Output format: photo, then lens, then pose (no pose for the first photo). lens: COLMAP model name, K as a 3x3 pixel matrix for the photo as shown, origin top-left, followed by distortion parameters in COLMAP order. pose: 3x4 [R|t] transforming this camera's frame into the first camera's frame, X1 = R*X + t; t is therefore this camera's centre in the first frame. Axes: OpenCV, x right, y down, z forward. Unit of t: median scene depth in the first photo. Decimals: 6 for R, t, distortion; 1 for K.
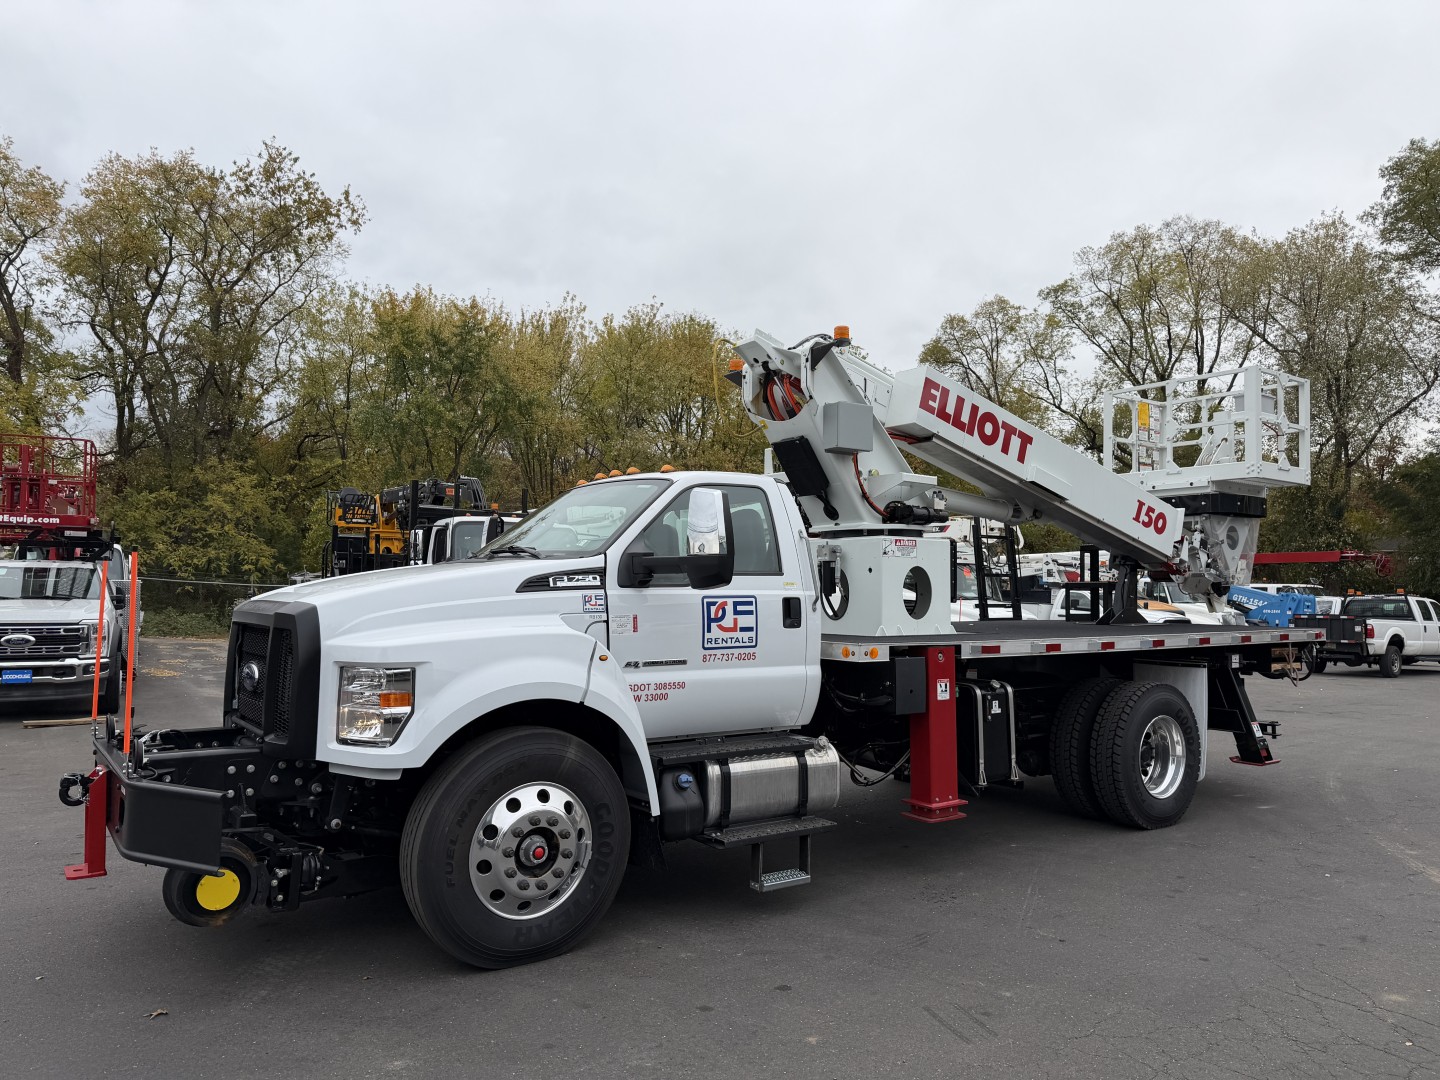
lens RADIAL K [[996.3, 0, 720.0], [0, 996.3, 540.0], [0, 0, 1]] dist [0.069135, -0.078063]
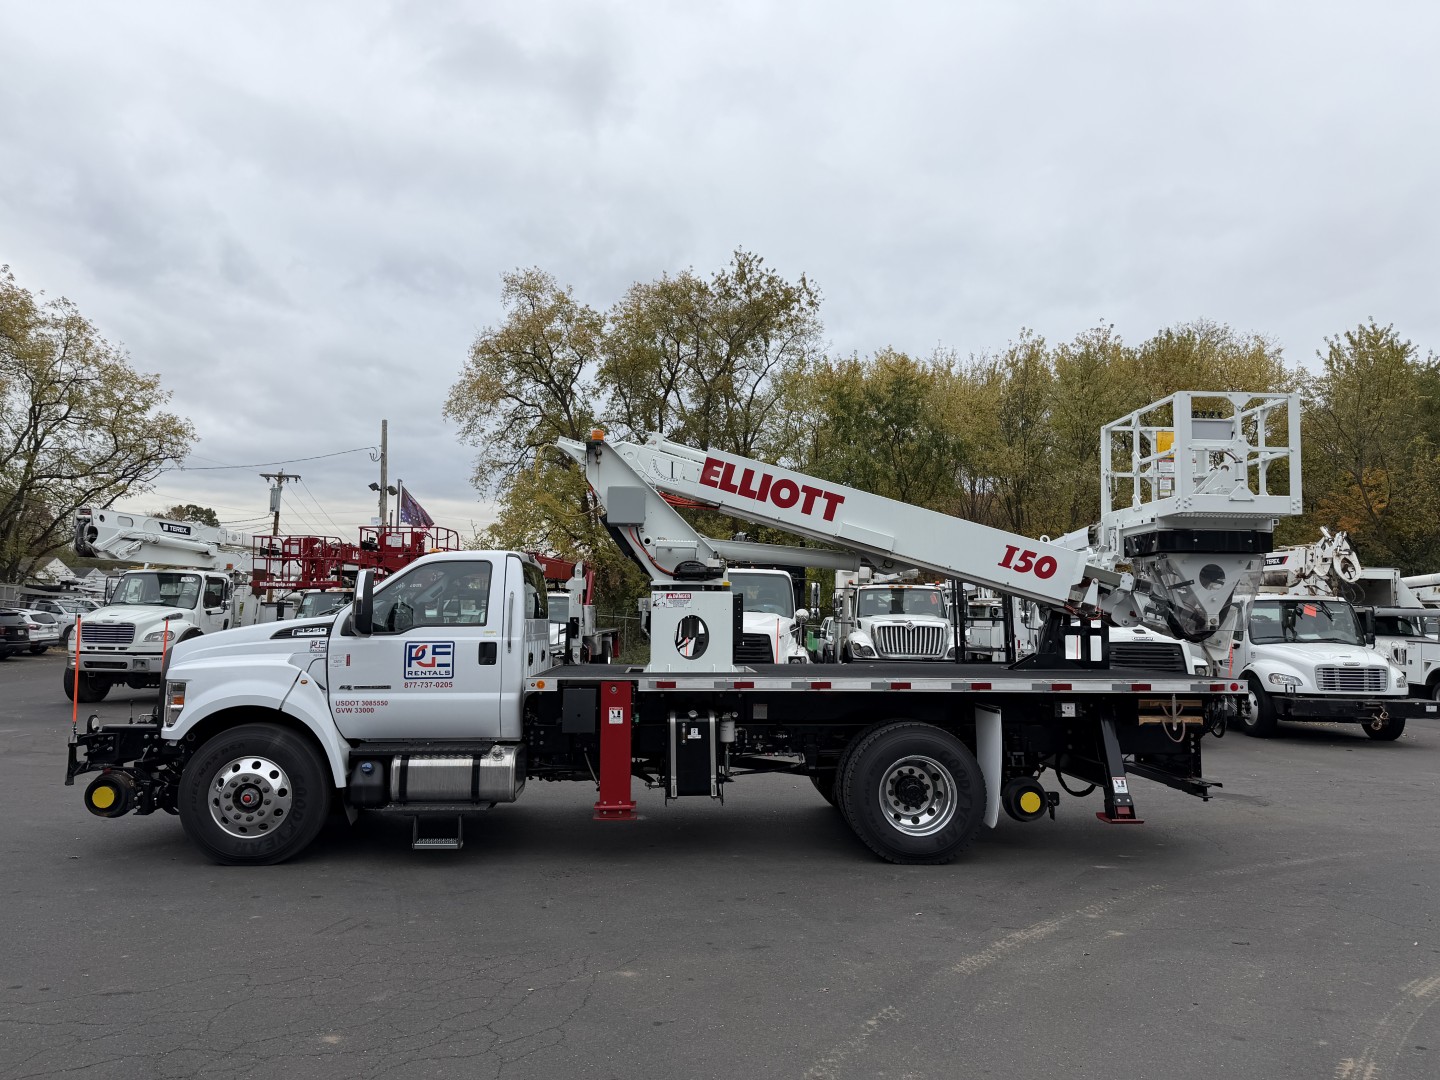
lens RADIAL K [[1017.0, 0, 765.8], [0, 1017.0, 542.1], [0, 0, 1]] dist [0.181594, -0.359463]
pose [[0.845166, -0.044313, -0.532665, 1.075763], [0.027113, 0.998829, -0.040075, -0.011897], [0.533817, 0.019428, 0.845377, 0.006228]]
